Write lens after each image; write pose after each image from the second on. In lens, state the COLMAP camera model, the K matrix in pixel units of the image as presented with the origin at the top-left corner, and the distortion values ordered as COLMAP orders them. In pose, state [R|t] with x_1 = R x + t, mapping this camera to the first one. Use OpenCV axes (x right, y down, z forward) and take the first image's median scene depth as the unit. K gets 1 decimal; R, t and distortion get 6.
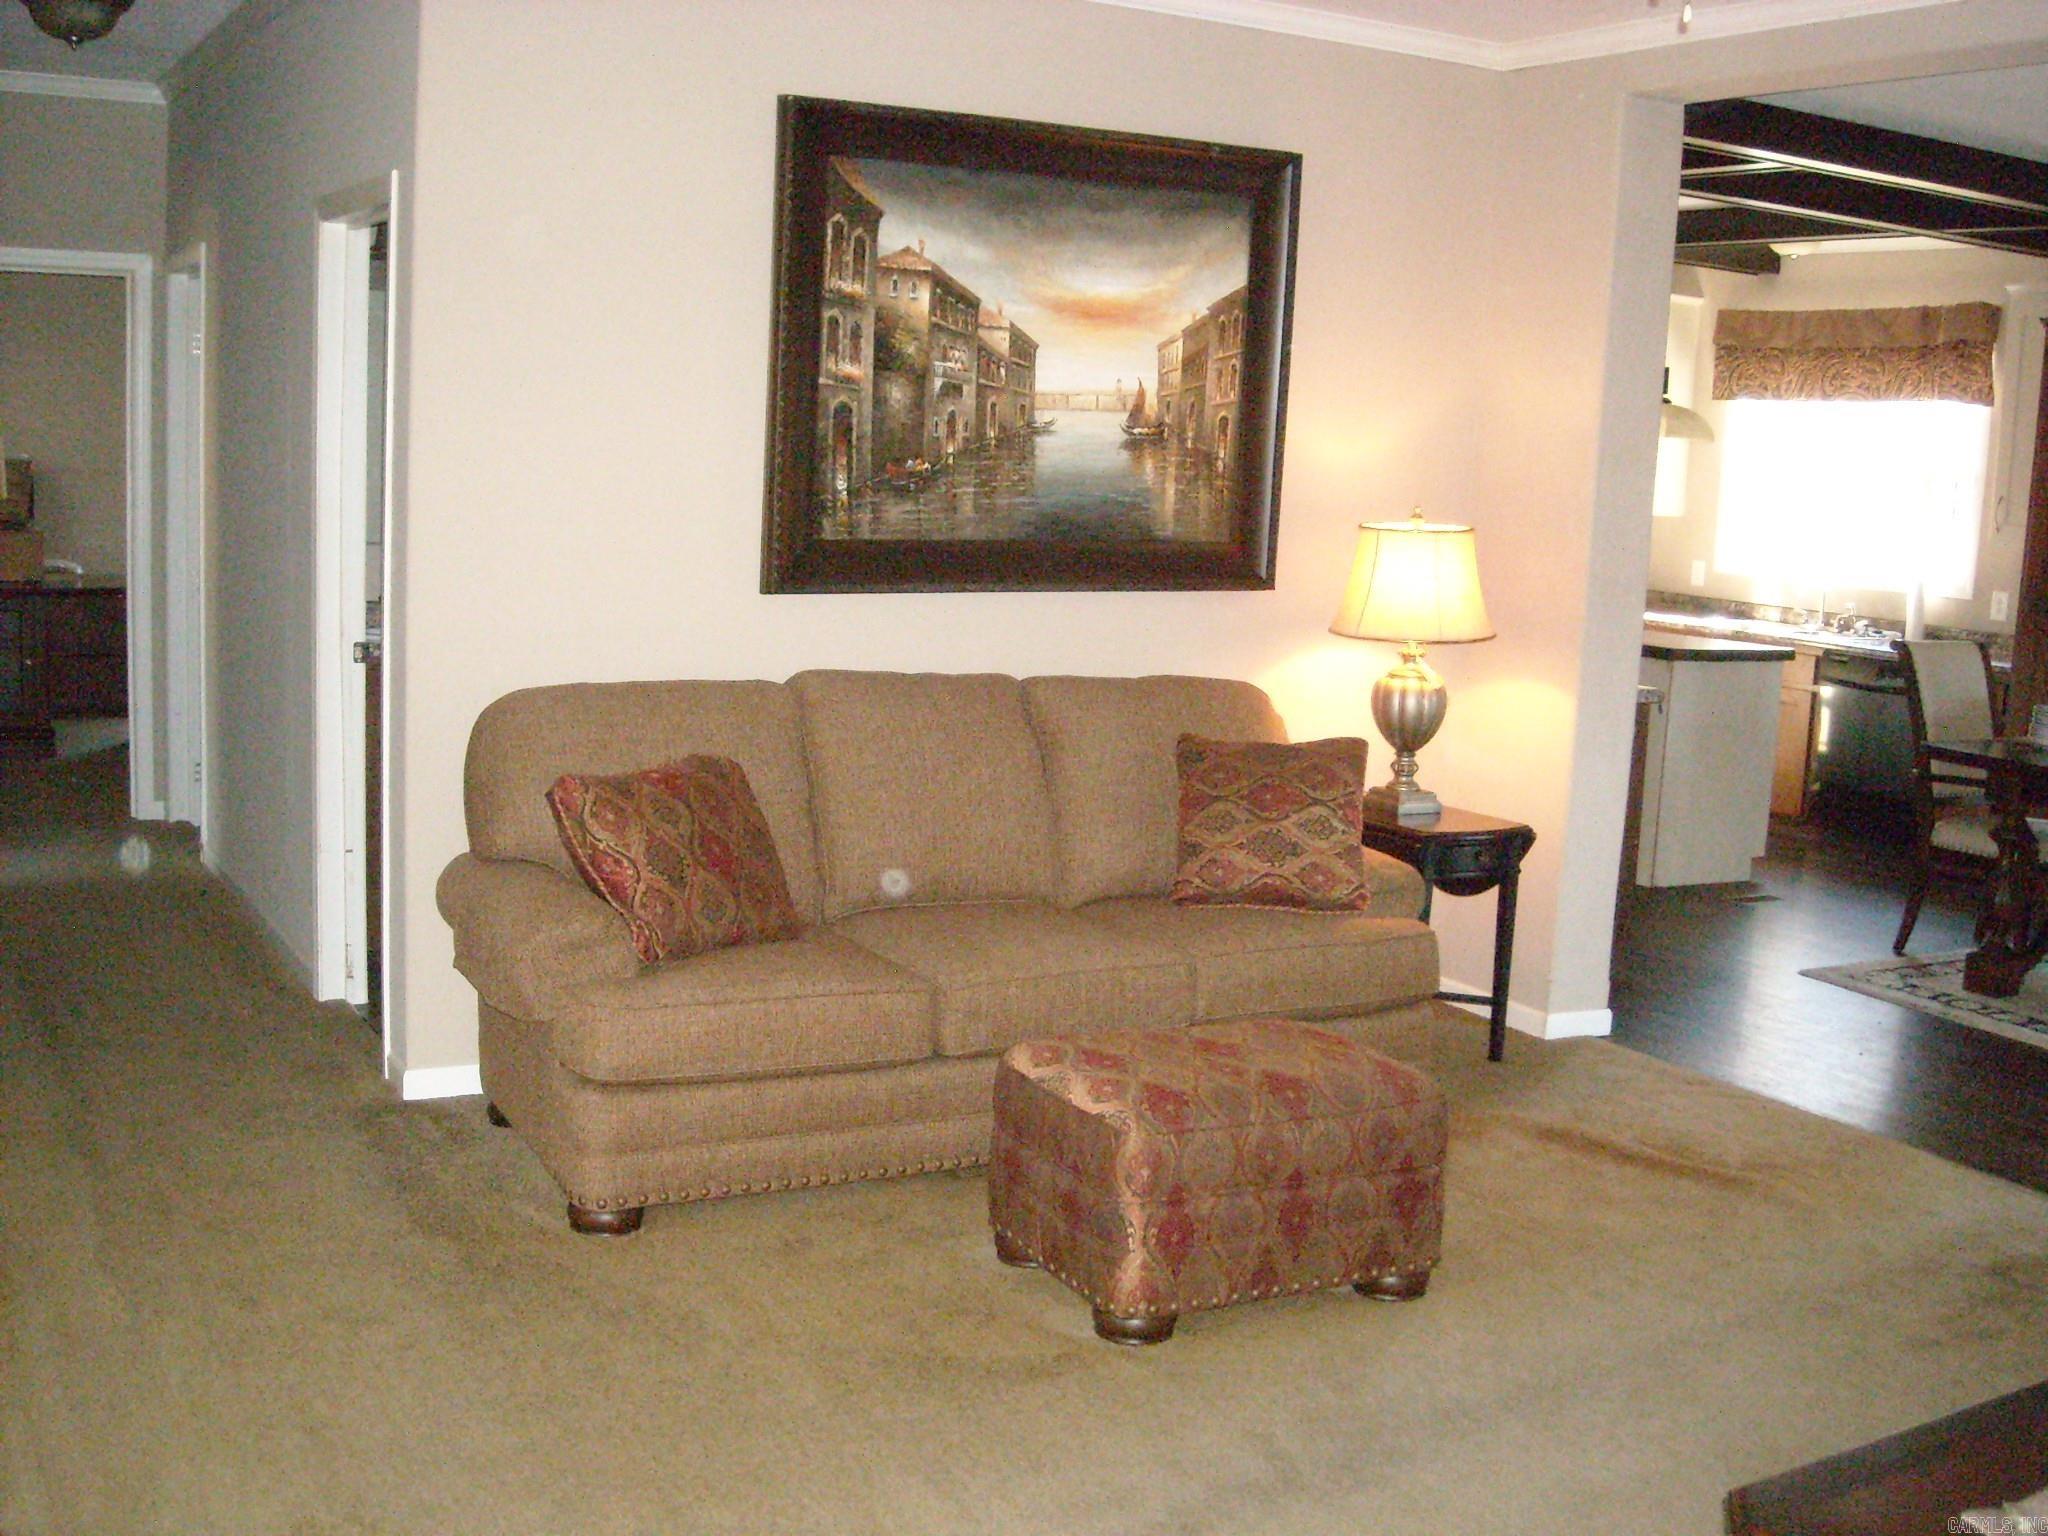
lens RADIAL K [[2282.5, 0, 1038.8], [0, 2282.5, 794.8], [0, 0, 1]] dist [-0.163971, 0.107876]
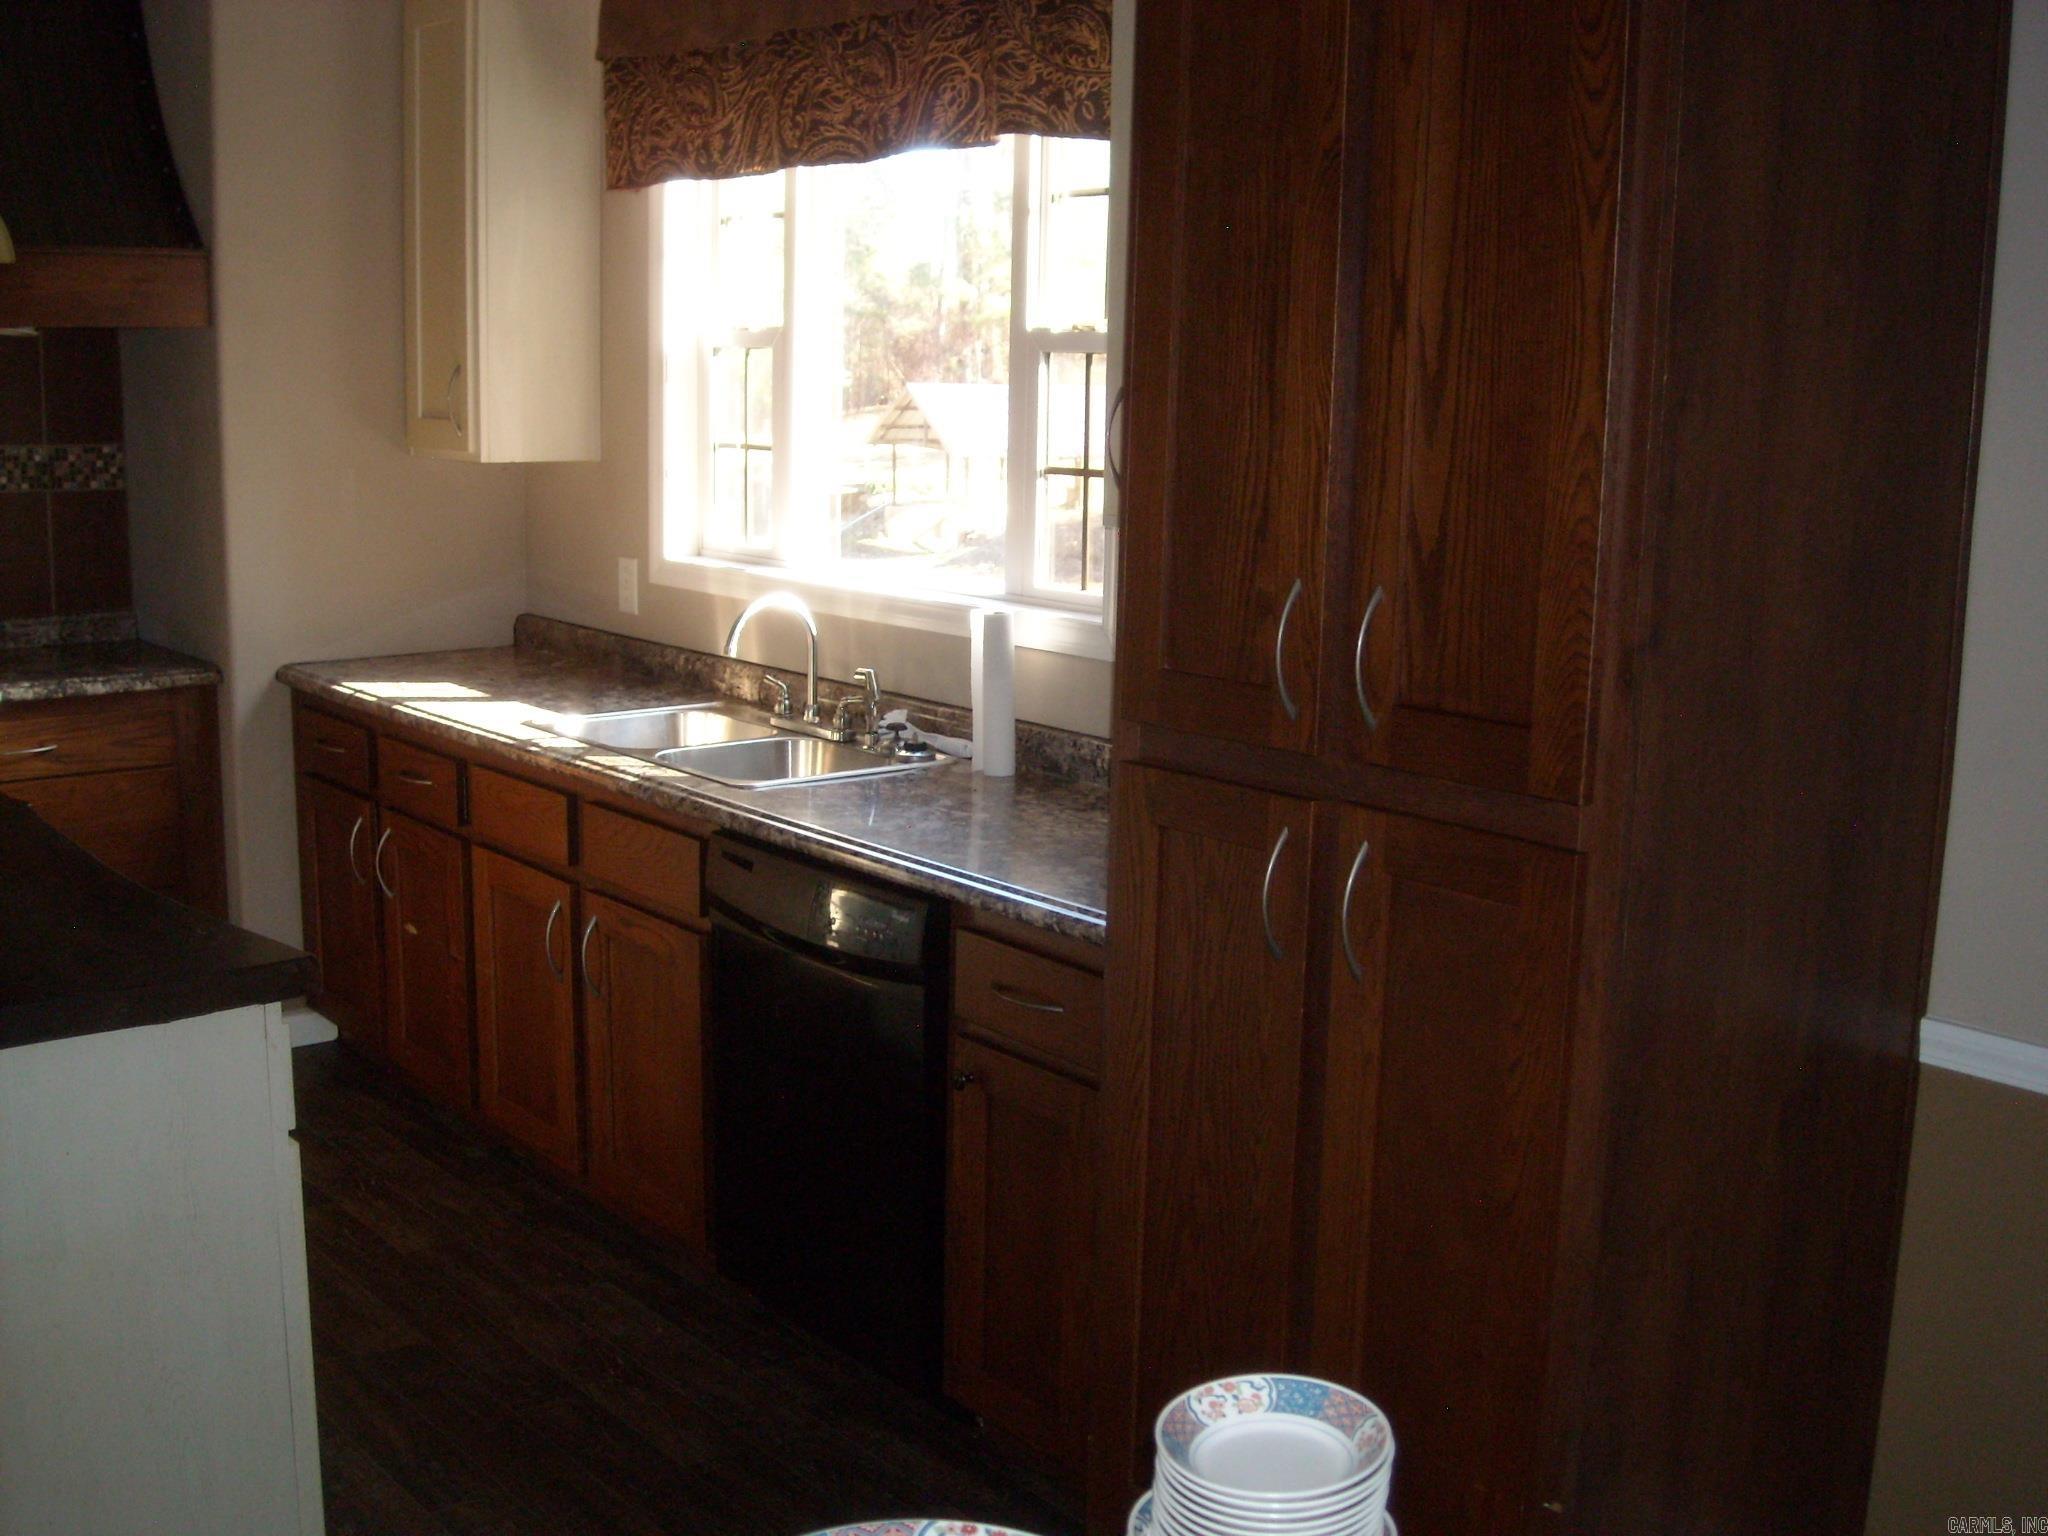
lens RADIAL K [[2282.5, 0, 1038.8], [0, 2282.5, 794.8], [0, 0, 1]] dist [-0.163971, 0.107876]
pose [[0.984102, -0.058712, 0.167622, 0.321912], [0.052726, 0.997810, 0.039948, -0.076870], [-0.169600, -0.030475, 0.985042, 0.586719]]
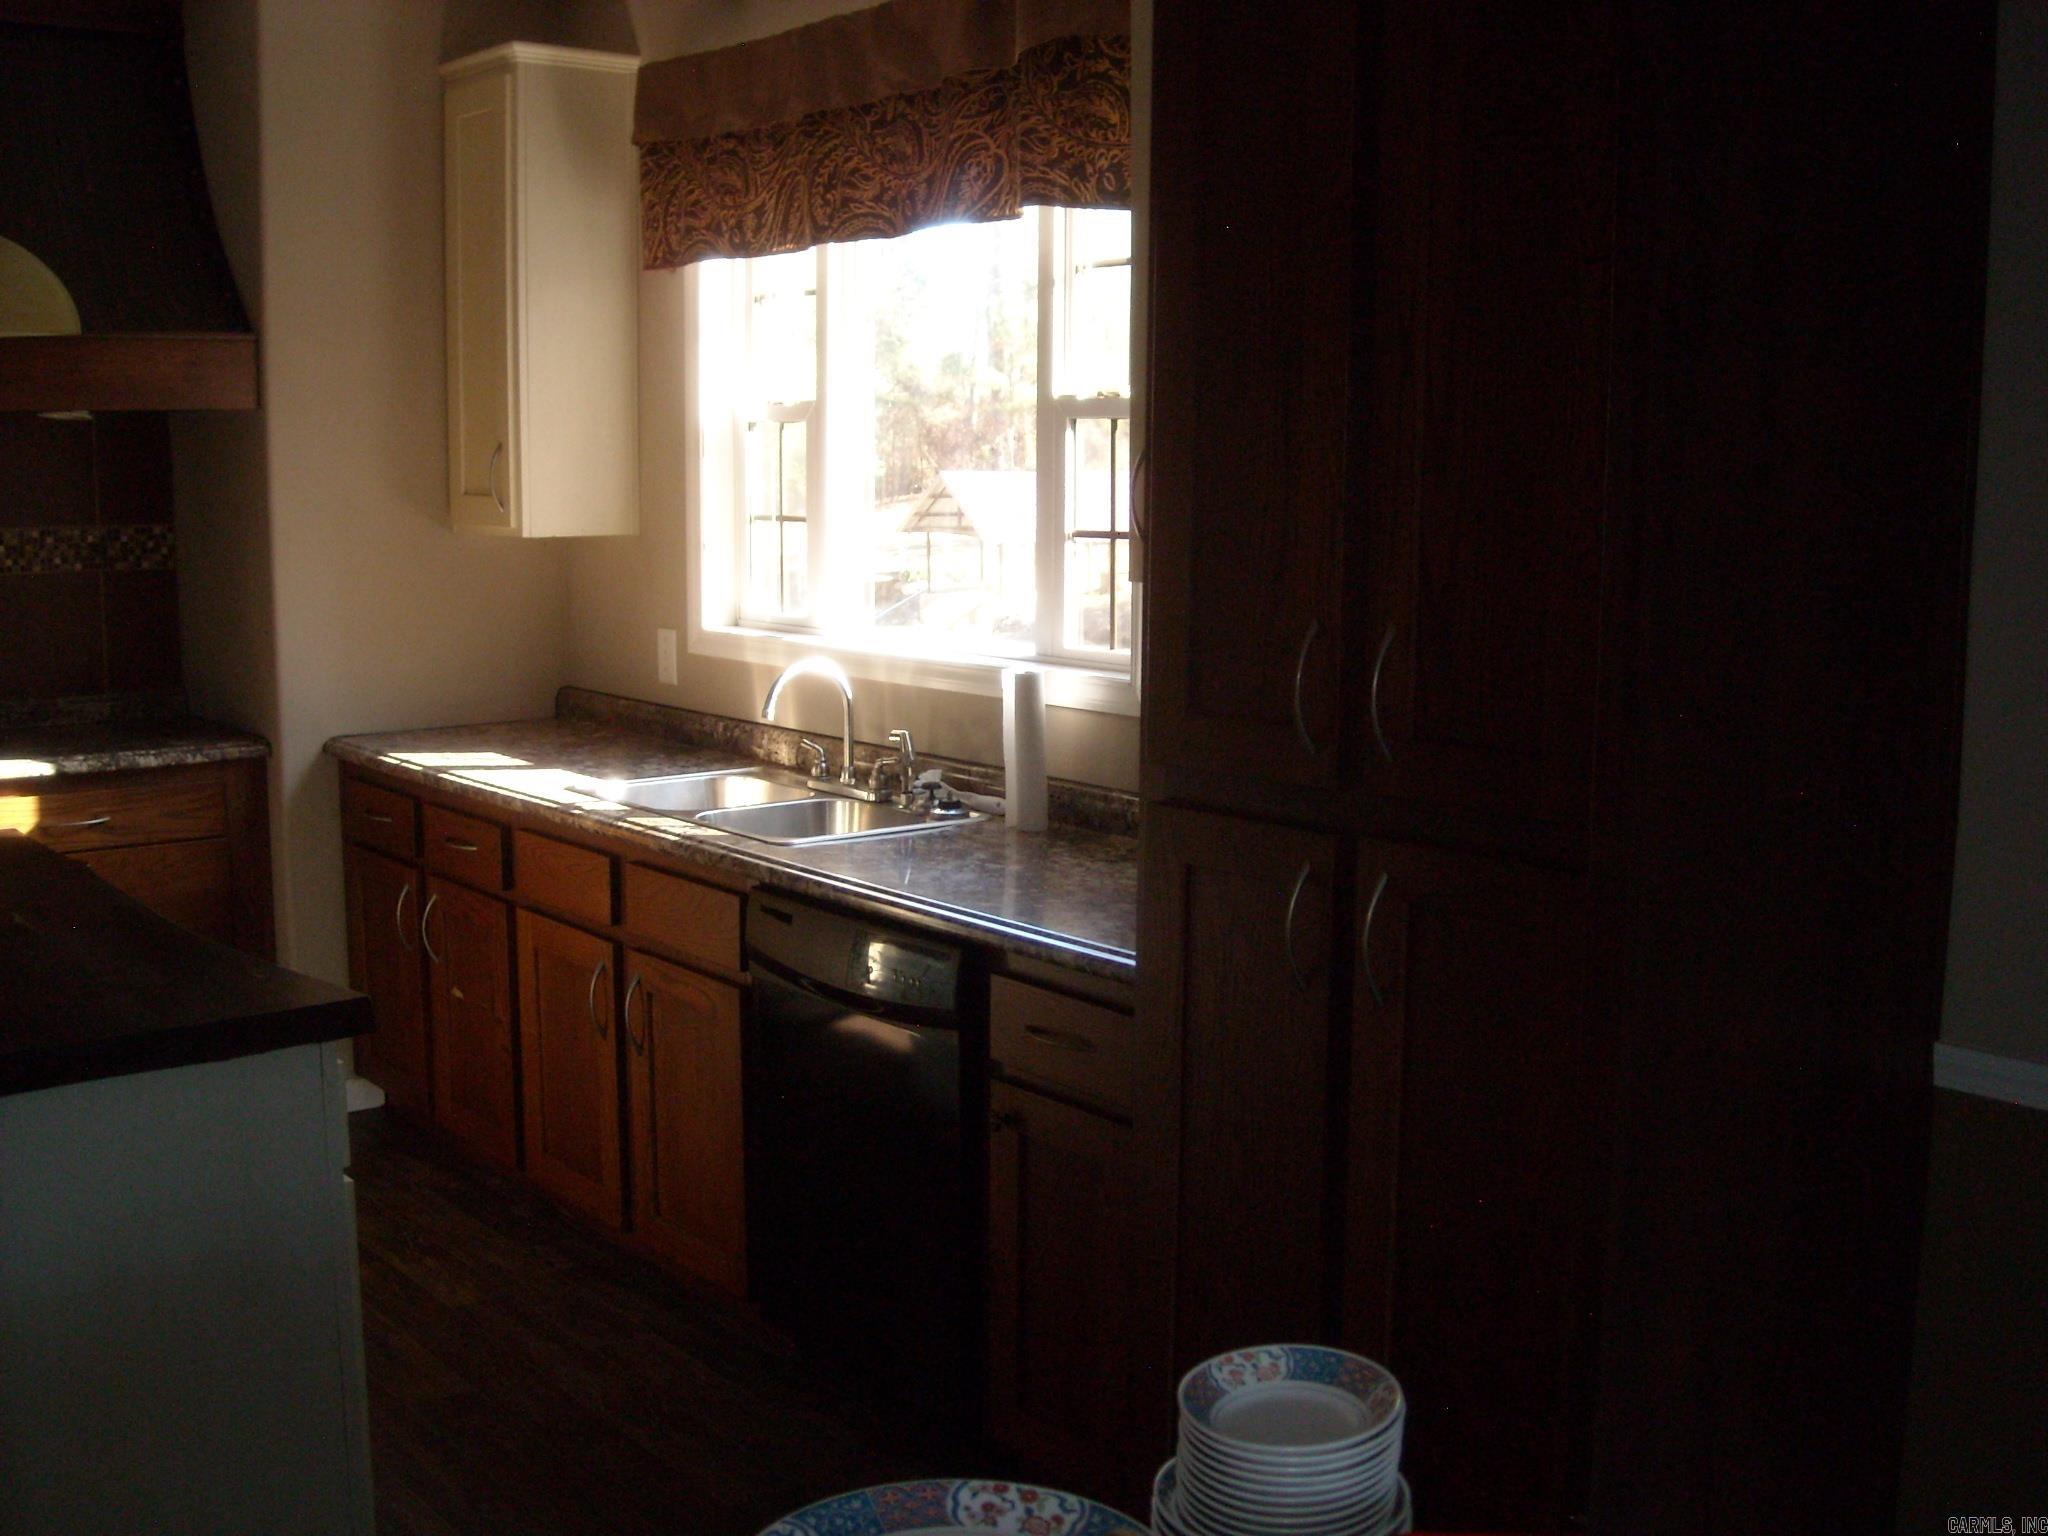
lens RADIAL K [[2282.5, 0, 1038.8], [0, 2282.5, 794.8], [0, 0, 1]] dist [-0.163971, 0.107876]
pose [[0.985984, -0.065014, 0.153651, 0.321201], [0.065633, 0.997843, 0.001045, -0.071698], [-0.153388, 0.009054, 0.988125, 0.578247]]
